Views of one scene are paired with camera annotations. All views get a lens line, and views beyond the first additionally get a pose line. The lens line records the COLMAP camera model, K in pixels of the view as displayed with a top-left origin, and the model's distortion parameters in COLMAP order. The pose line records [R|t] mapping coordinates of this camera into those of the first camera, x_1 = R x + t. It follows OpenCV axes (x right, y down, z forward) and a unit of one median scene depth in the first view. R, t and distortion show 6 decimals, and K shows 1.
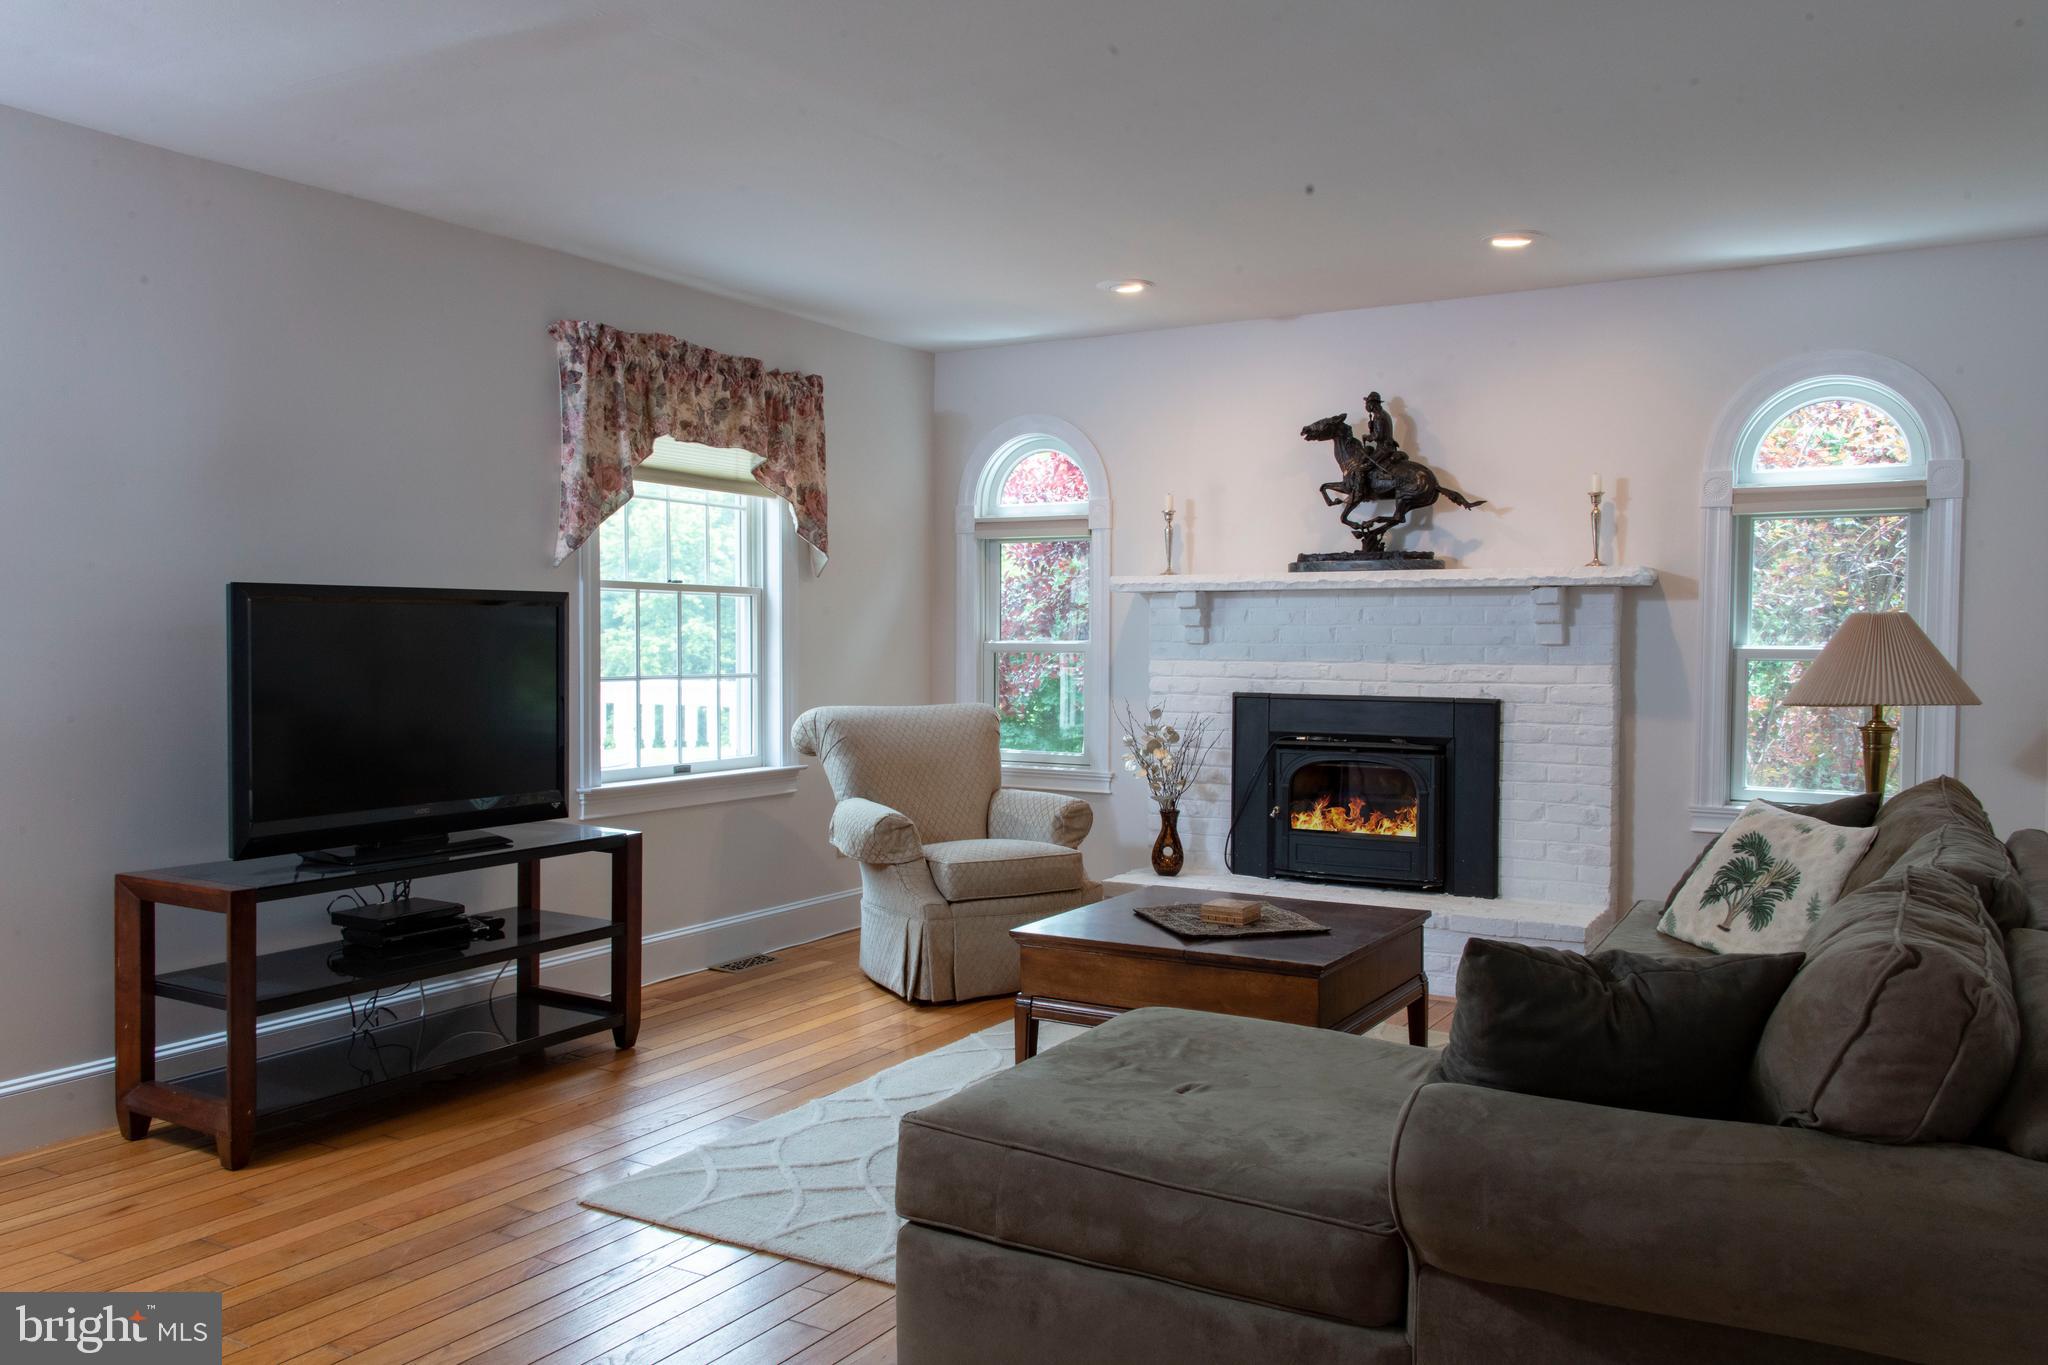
lens RADIAL K [[1629.6, 0, 1013.0], [0, 1629.6, 678.6], [0, 0, 1]] dist [0.075927, -0.052544]
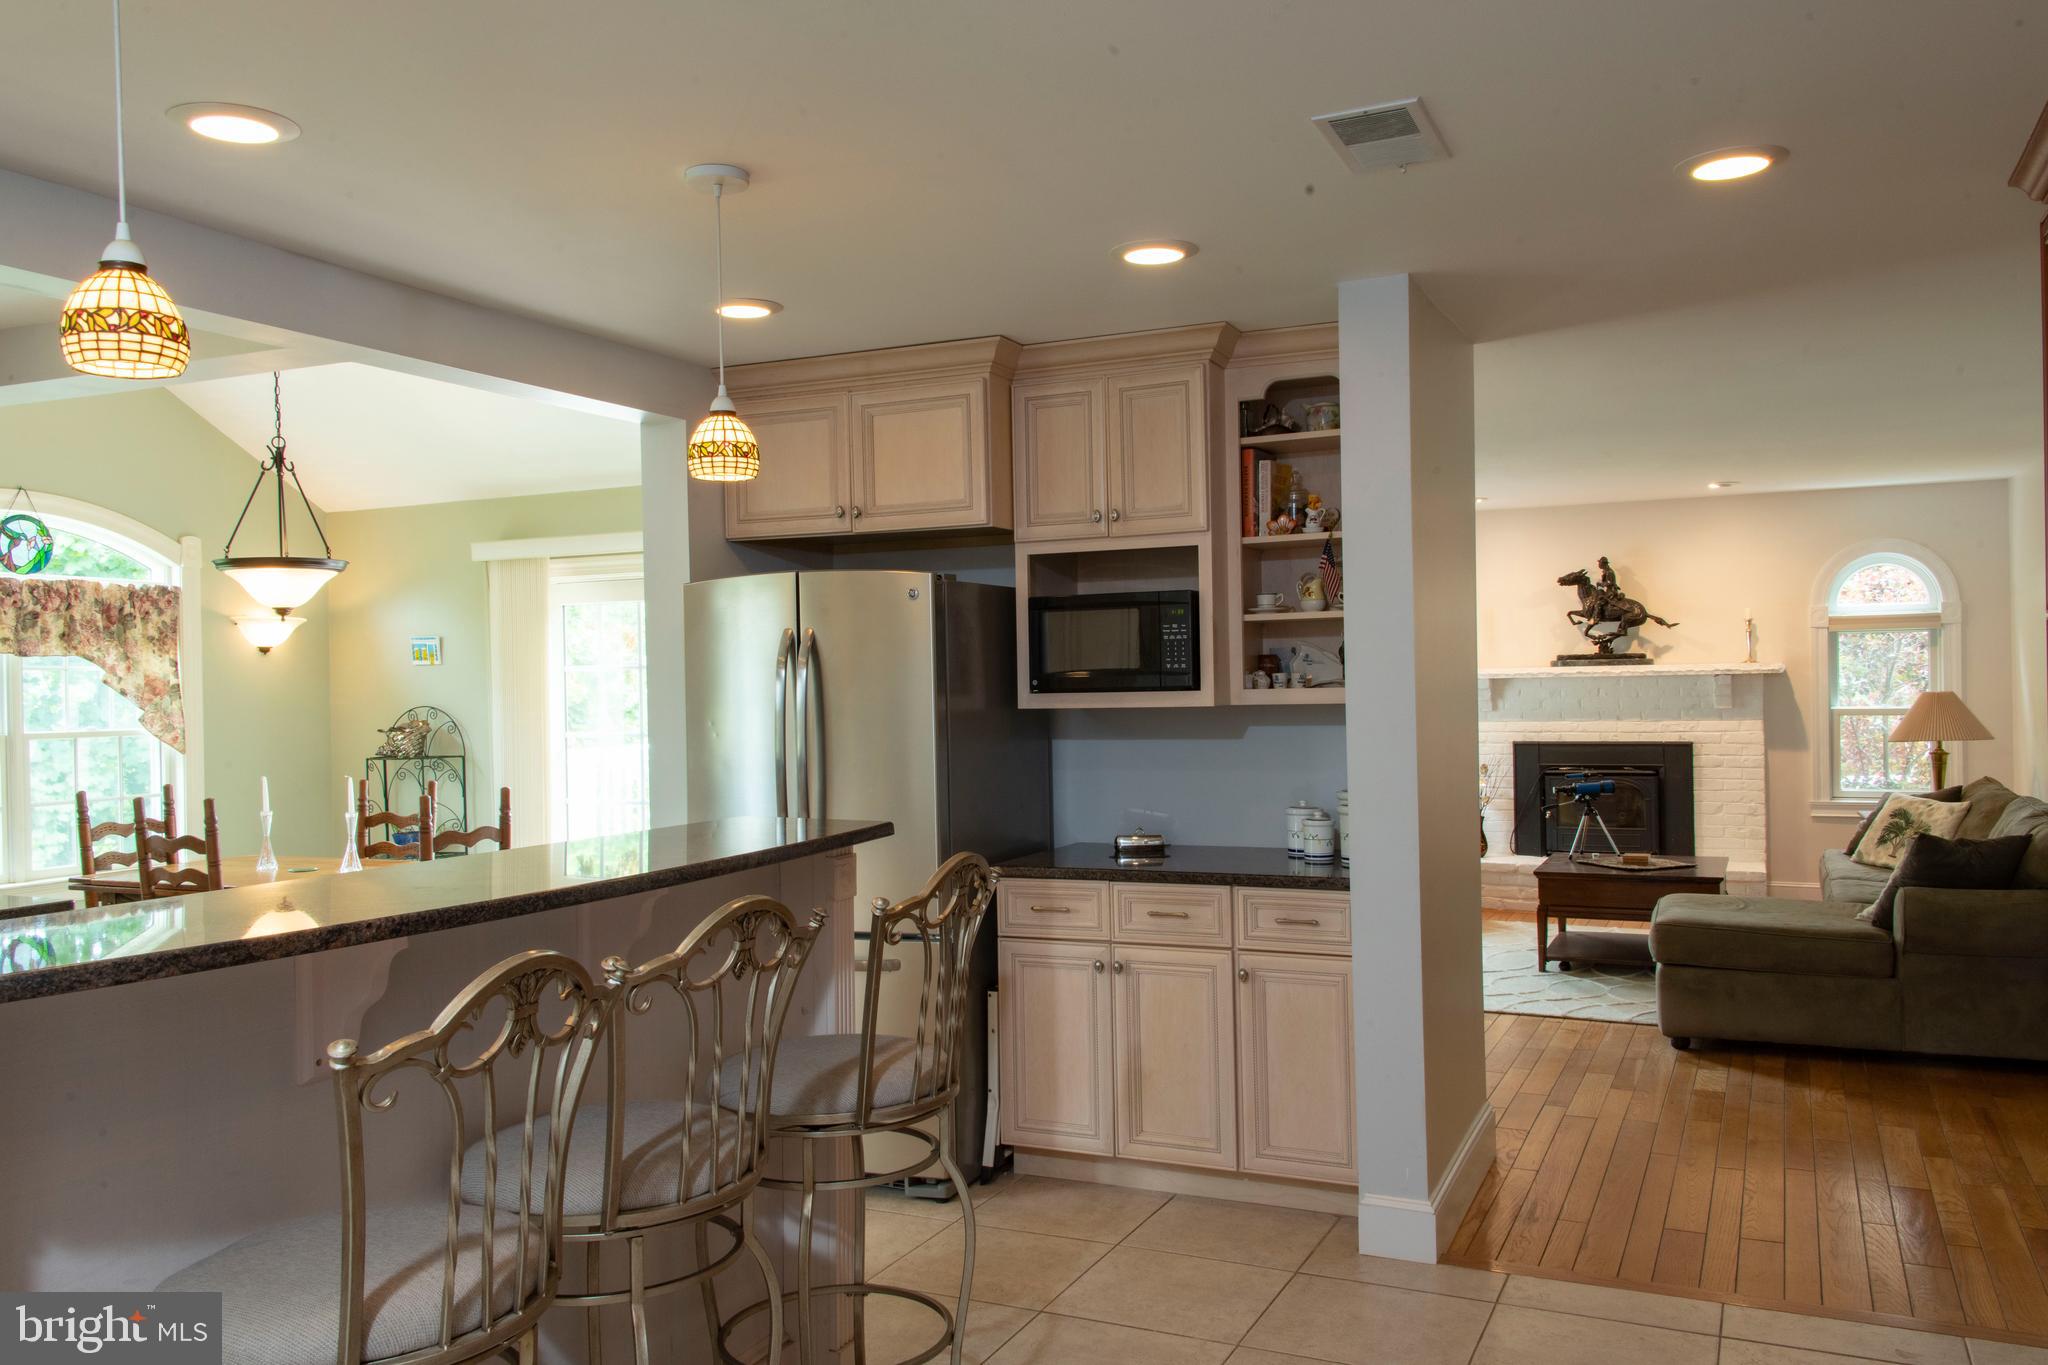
lens RADIAL K [[1629.6, 0, 1021.7], [0, 1629.6, 689.8], [0, 0, 1]] dist [0.075927, -0.052544]
pose [[0.994129, -0.024775, 0.105331, -0.565629], [0.027049, 0.999430, -0.020218, -0.025188], [-0.104770, 0.022948, 0.994232, -0.607107]]
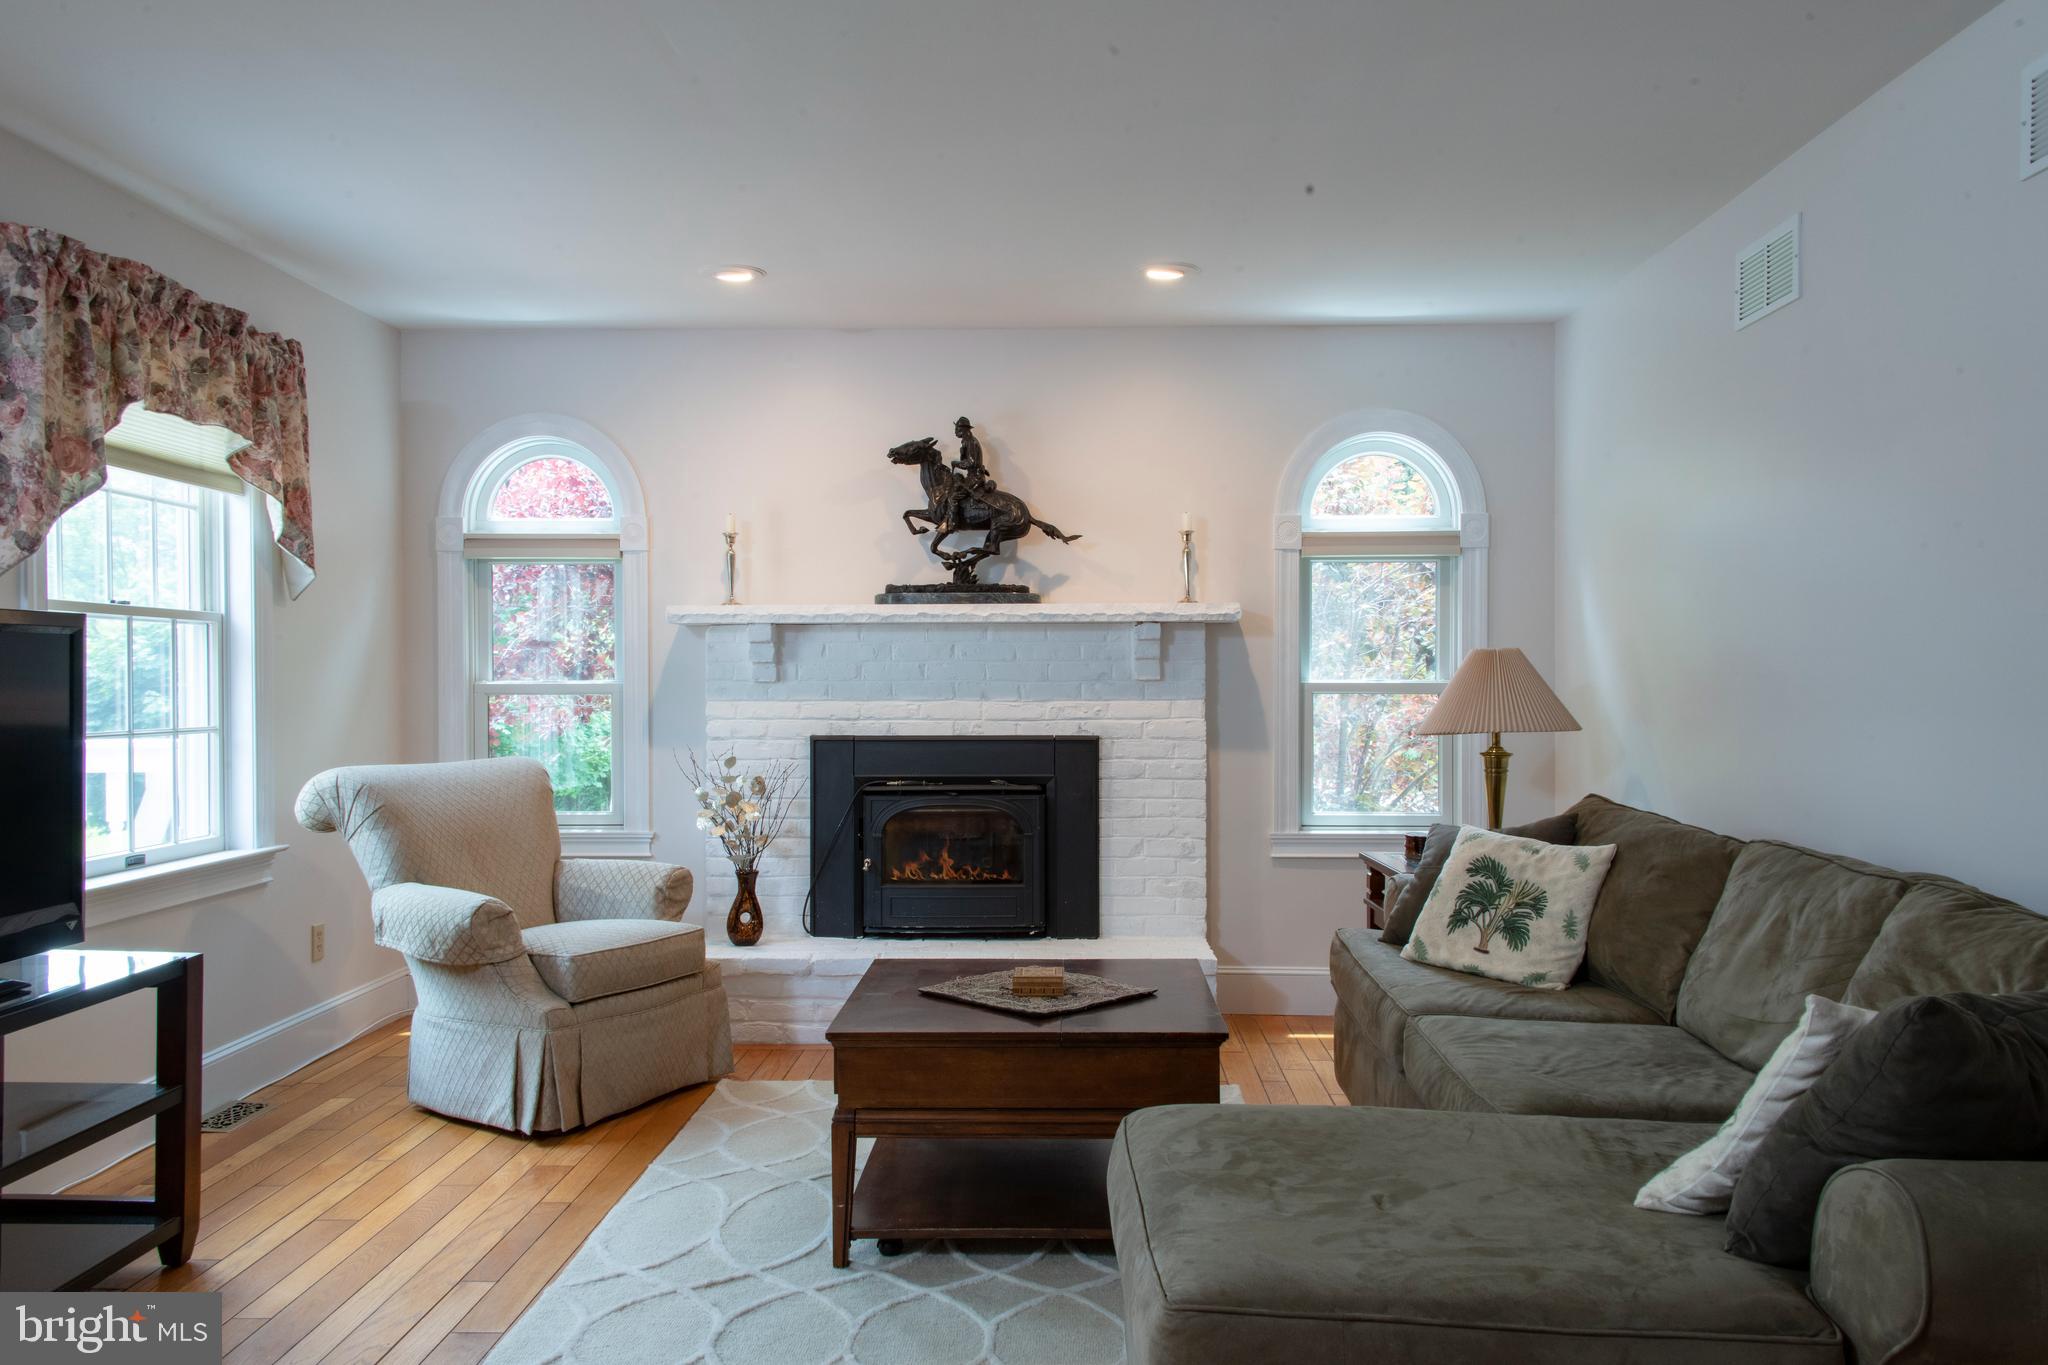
lens RADIAL K [[1629.6, 0, 1036.7], [0, 1629.6, 679.7], [0, 0, 1]] dist [0.075927, -0.052544]
pose [[0.870590, -0.007577, 0.491952, -0.222270], [0.019570, 0.999623, -0.019236, -0.003167], [-0.491621, 0.026374, 0.870410, 0.163785]]
